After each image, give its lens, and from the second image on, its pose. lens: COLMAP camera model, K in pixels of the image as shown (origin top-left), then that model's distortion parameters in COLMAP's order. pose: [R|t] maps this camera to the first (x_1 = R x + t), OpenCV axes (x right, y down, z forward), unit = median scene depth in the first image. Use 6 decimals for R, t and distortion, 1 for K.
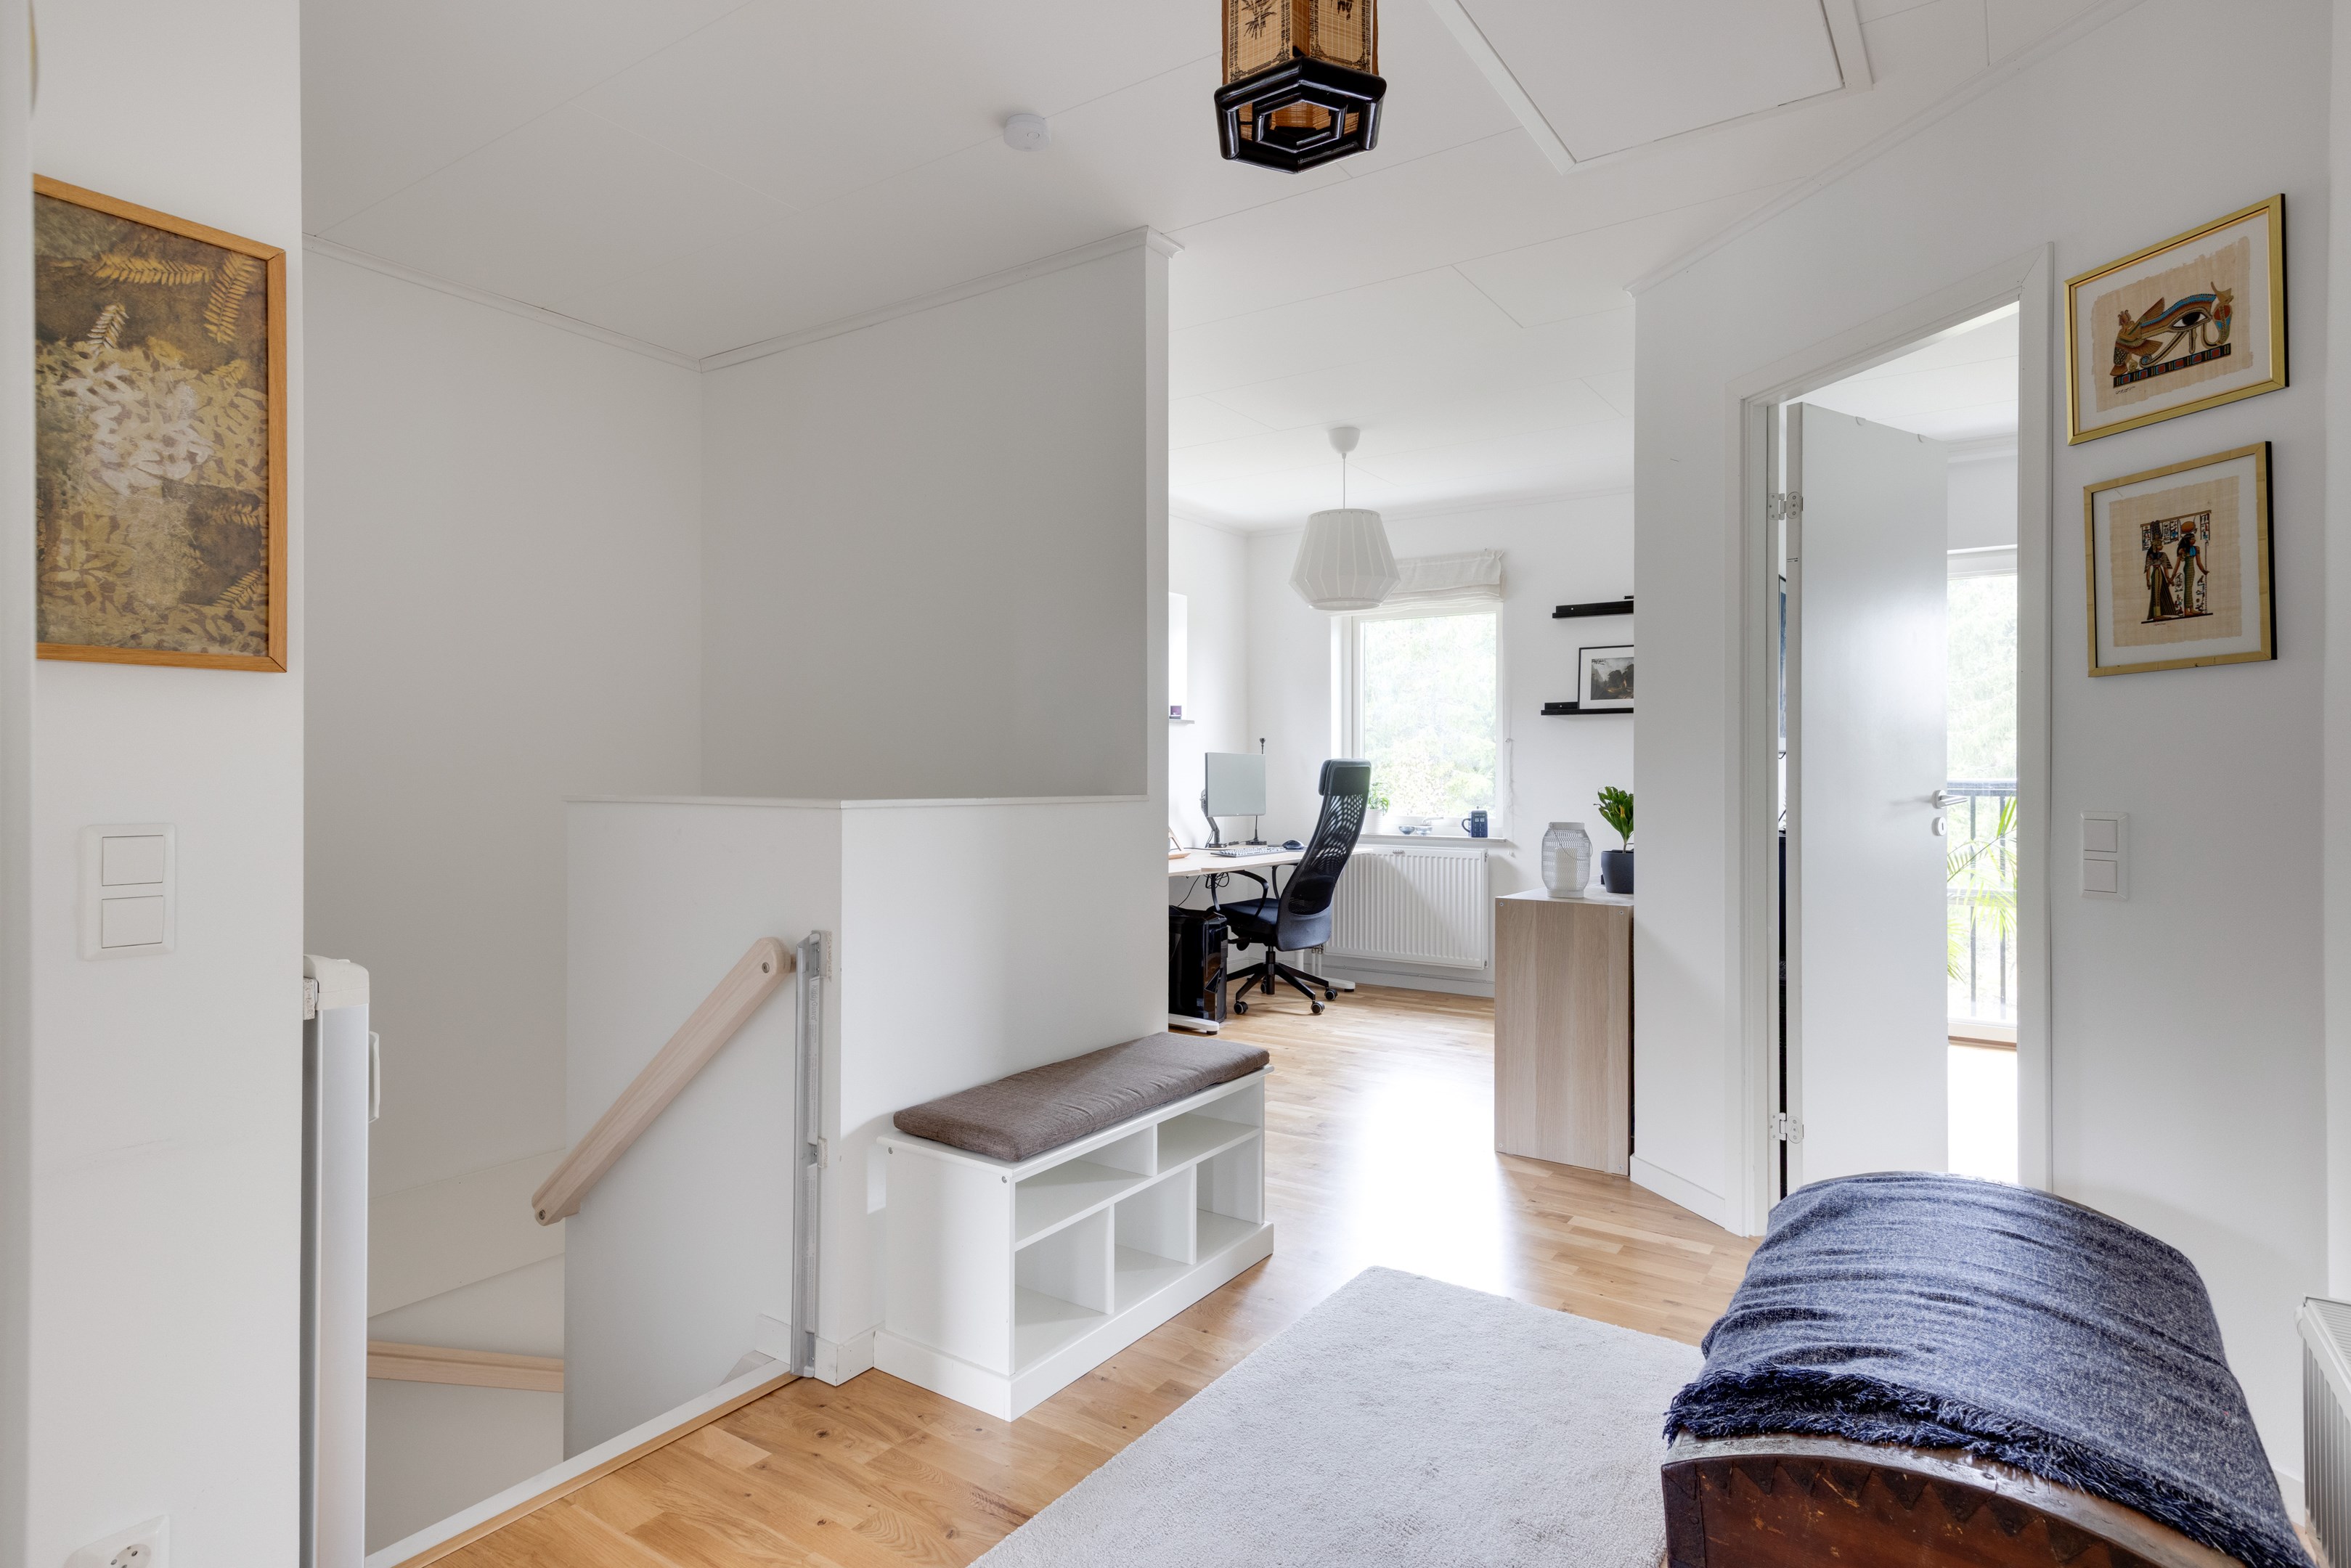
lens RADIAL K [[1270.5, 0, 1185.2], [0, 1270.5, 779.0], [0, 0, 1]] dist [-0.000763, -0.000015]
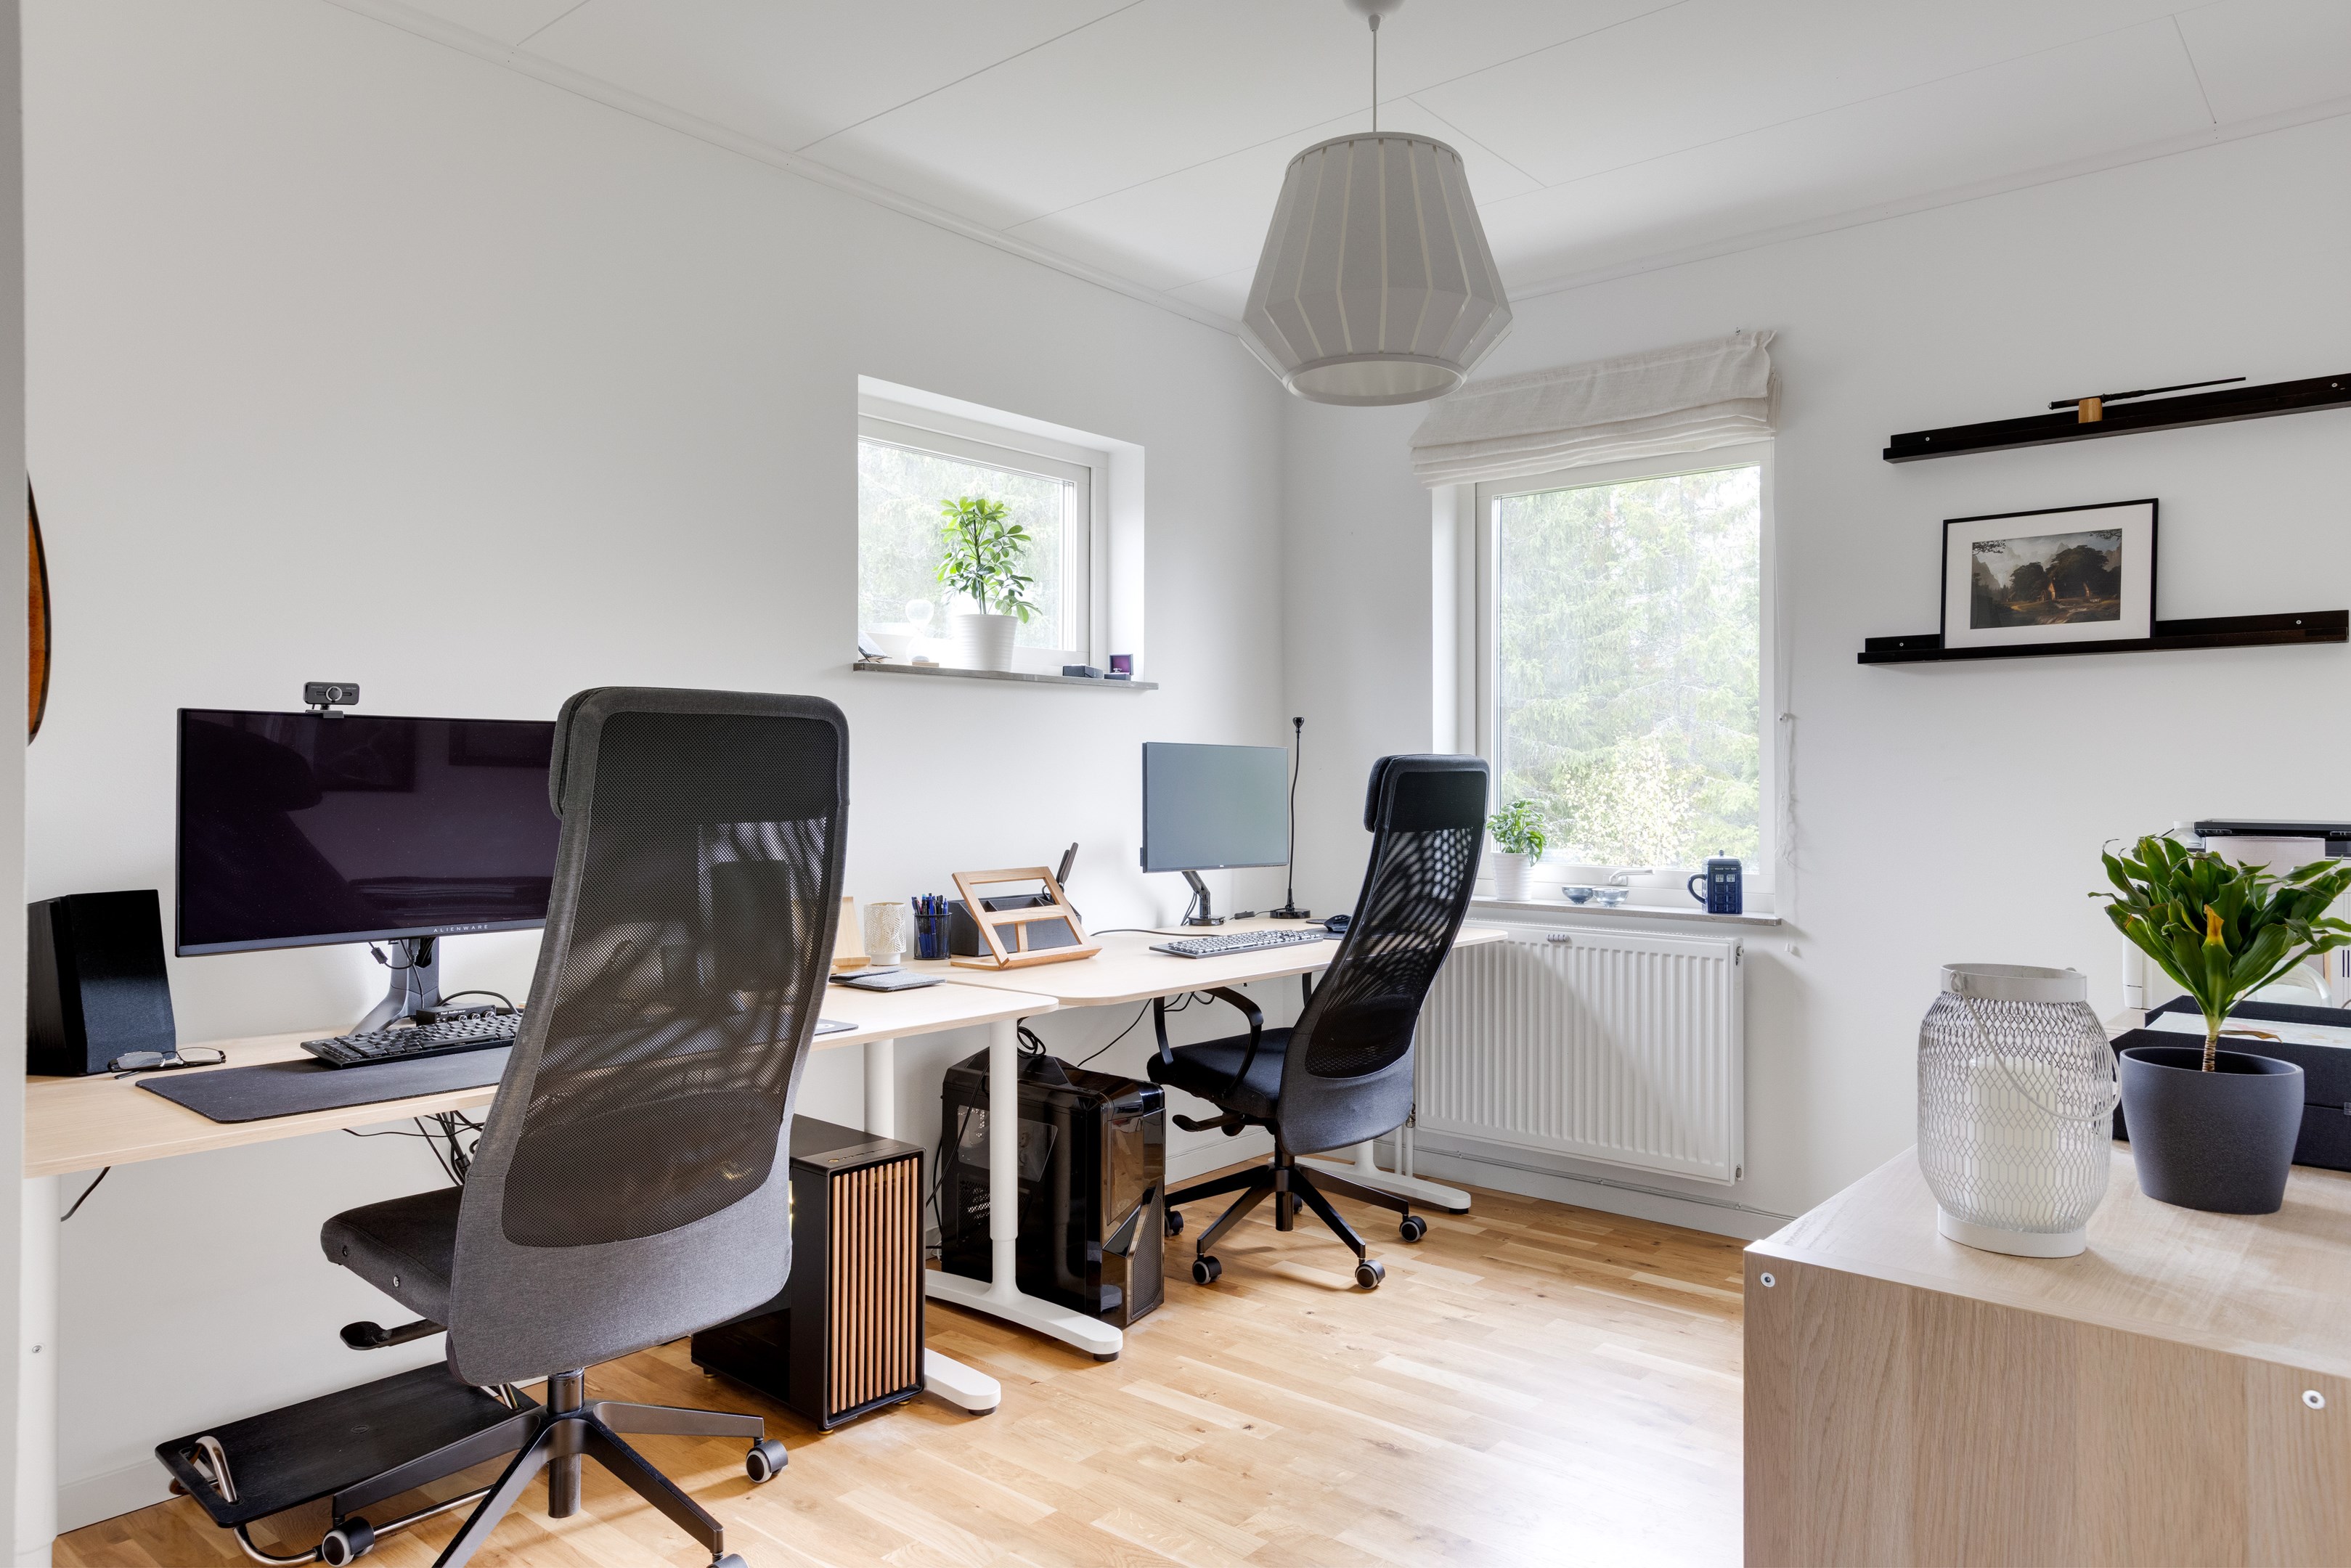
lens RADIAL K [[1493.0, 0, 1159.9], [0, 1493.0, 777.8], [0, 0, 1]] dist [0.005587, 0.001285]
pose [[0.989492, 0.000362, -0.144590, 0.102140], [-0.001174, 0.999984, -0.005530, -0.003714], [0.144586, 0.005642, 0.989476, 0.408283]]
